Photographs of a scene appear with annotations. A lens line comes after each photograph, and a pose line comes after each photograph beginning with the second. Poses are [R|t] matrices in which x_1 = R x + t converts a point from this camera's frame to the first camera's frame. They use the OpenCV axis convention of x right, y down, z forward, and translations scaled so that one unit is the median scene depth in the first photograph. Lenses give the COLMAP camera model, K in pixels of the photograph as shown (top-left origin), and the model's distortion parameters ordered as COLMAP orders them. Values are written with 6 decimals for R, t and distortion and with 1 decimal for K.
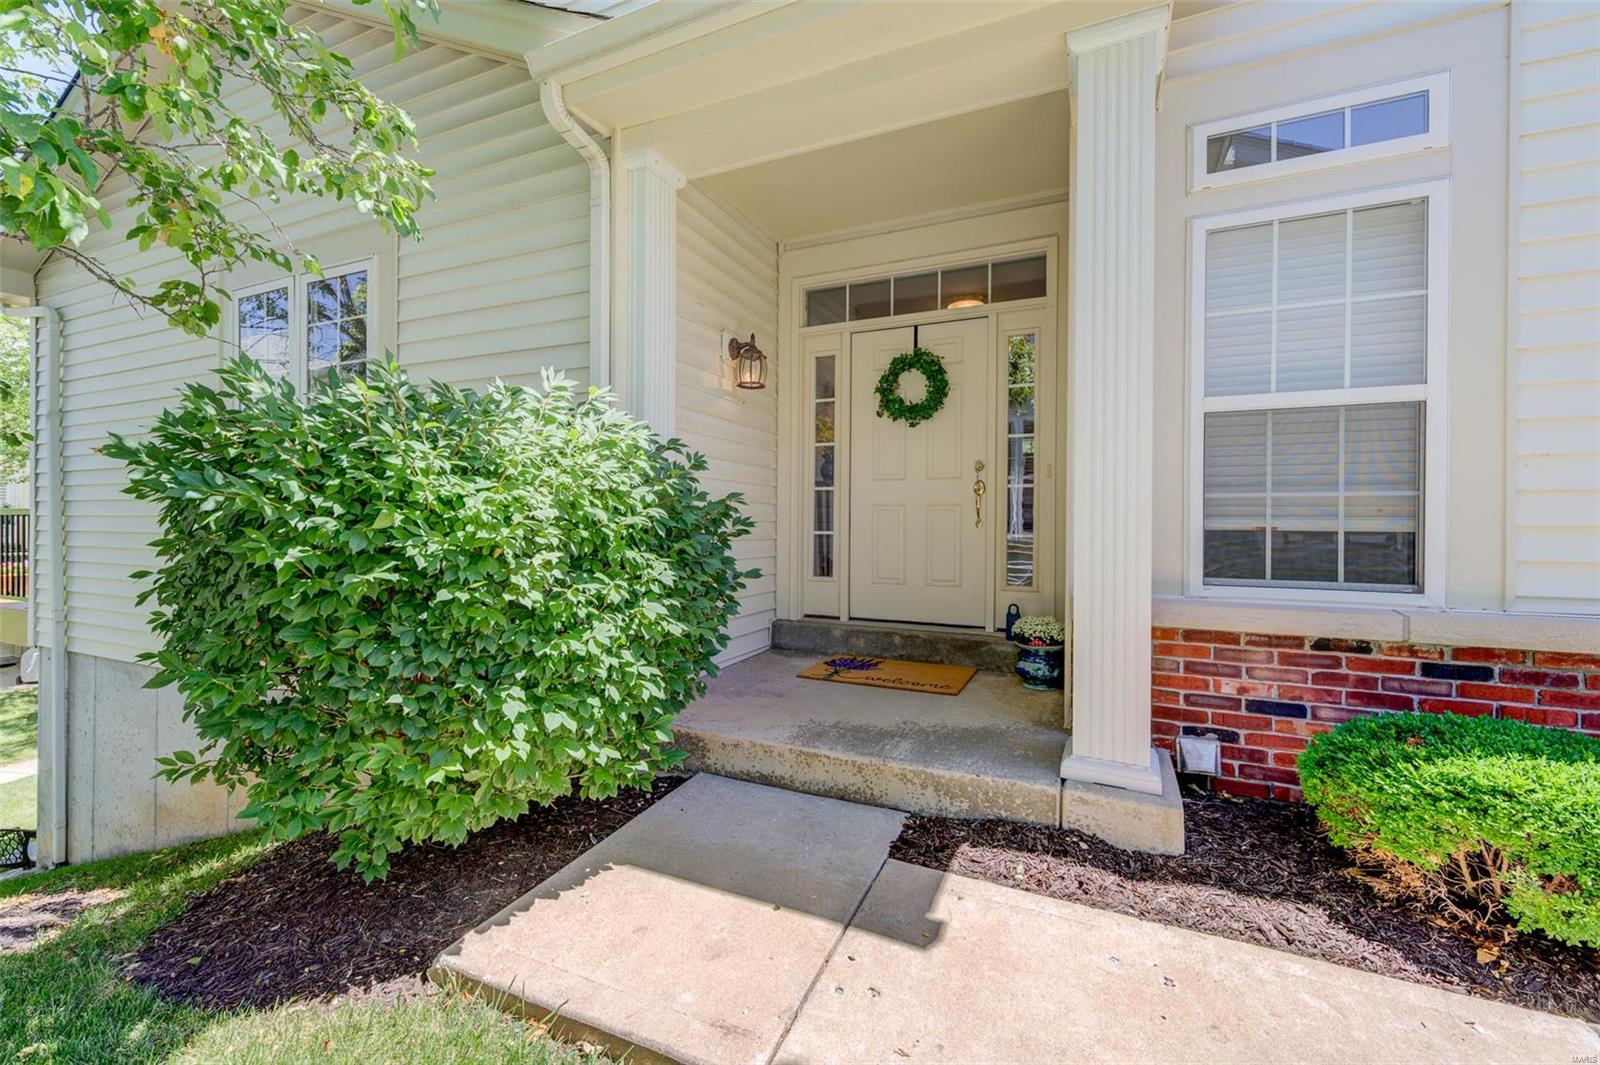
lens RADIAL K [[642.3, 0, 790.9], [0, 642.3, 536.8], [0, 0, 1]] dist [0.007179, -0.000275]
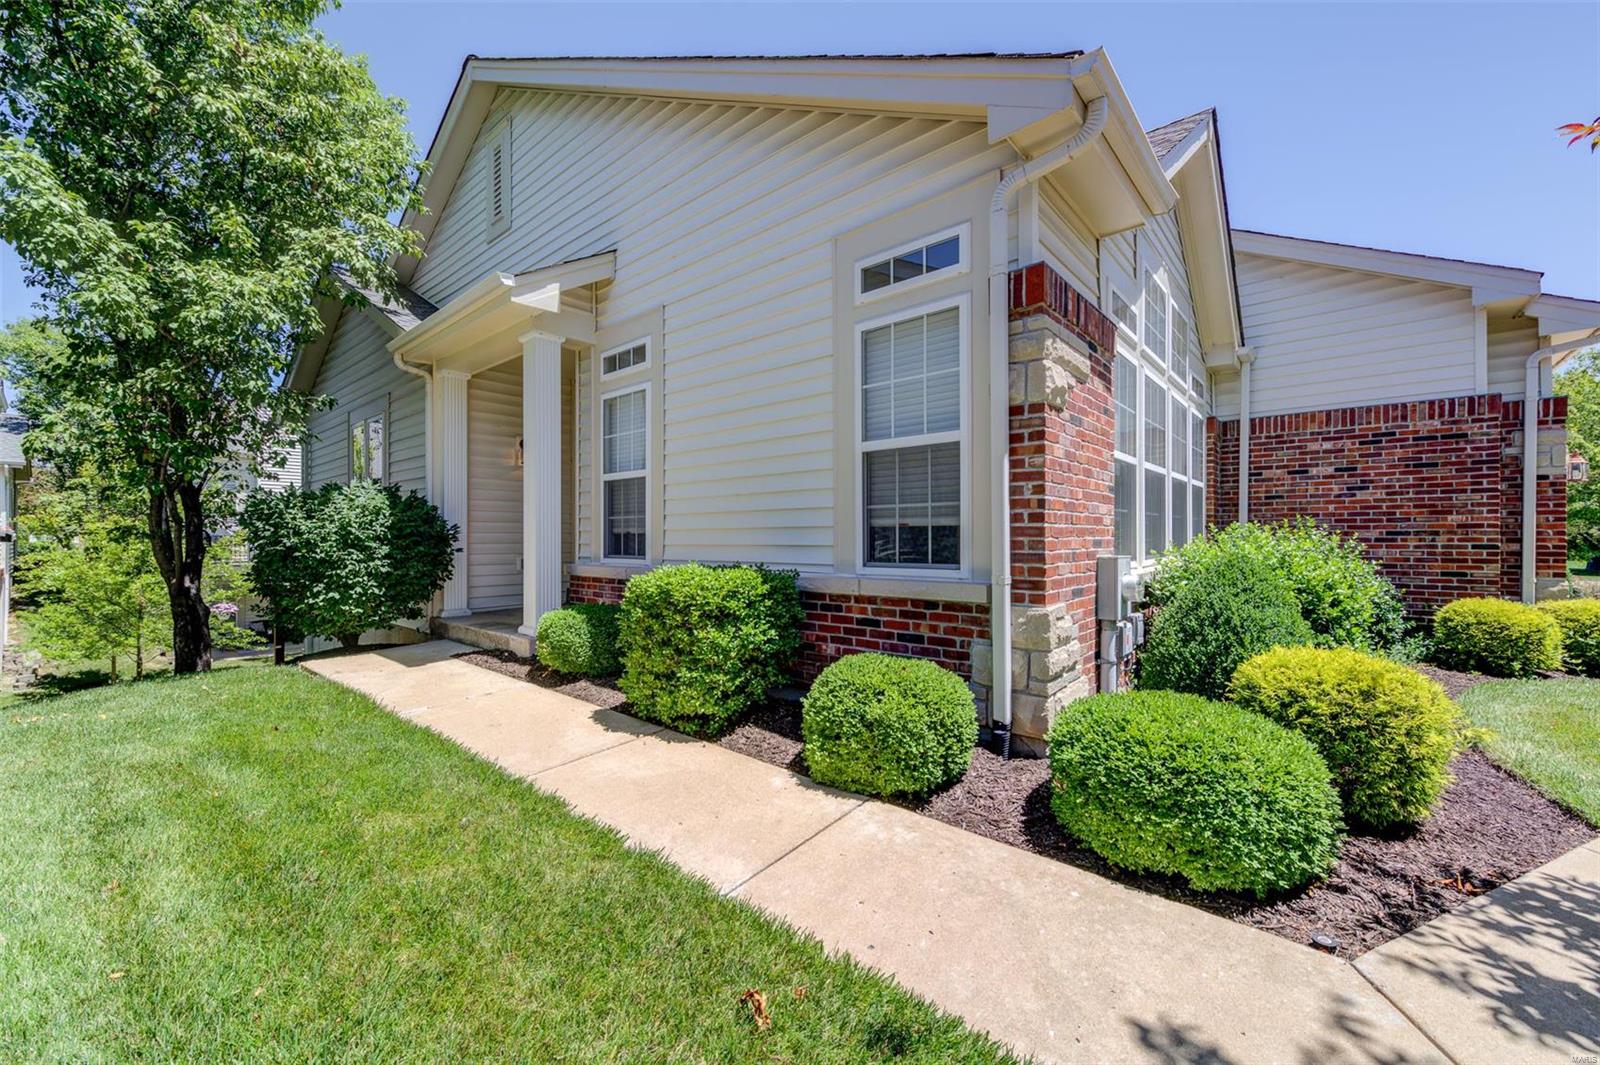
lens RADIAL K [[642.3, 0, 810.4], [0, 642.3, 535.8], [0, 0, 1]] dist [0.007179, -0.000275]
pose [[0.962209, -0.023347, -0.271309, 0.998400], [0.019554, 0.999670, -0.016676, 0.026310], [0.271609, 0.010741, 0.962348, -0.503488]]
